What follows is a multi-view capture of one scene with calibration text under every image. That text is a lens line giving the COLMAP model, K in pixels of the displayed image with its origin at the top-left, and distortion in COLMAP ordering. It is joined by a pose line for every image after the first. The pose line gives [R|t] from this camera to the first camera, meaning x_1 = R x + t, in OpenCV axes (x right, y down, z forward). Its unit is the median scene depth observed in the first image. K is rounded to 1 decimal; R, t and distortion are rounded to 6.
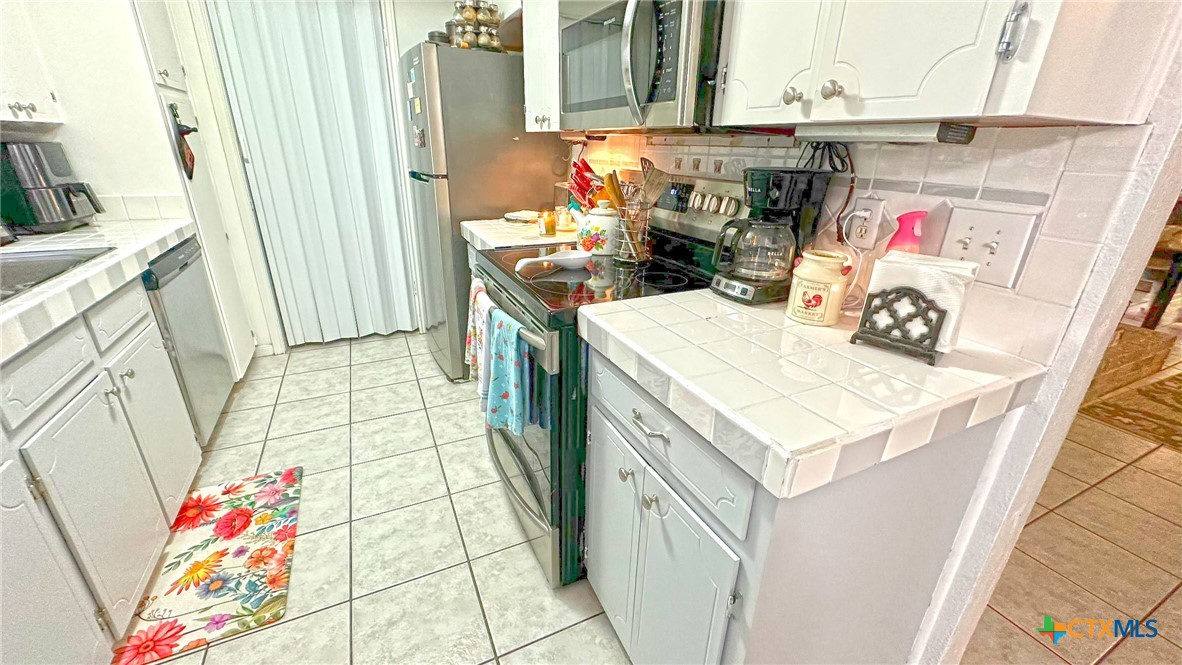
lens RADIAL K [[472.1, 0, 589.9], [0, 472.1, 331.9], [0, 0, 1]] dist [-0.002886, 0.001034]
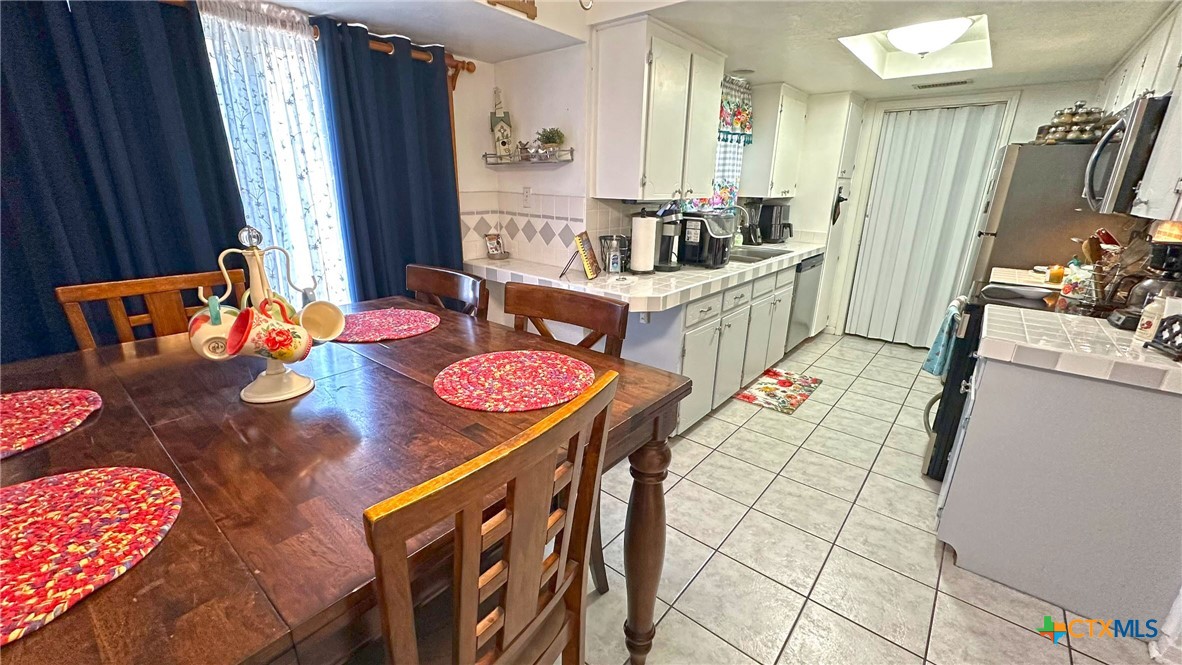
lens RADIAL K [[472.1, 0, 590.1], [0, 472.1, 332.4], [0, 0, 1]] dist [-0.002886, 0.001034]
pose [[0.412580, 0.261421, -0.872603, 0.667935], [-0.344580, 0.931543, 0.116156, 0.253709], [0.843233, 0.252758, 0.474416, -0.794705]]
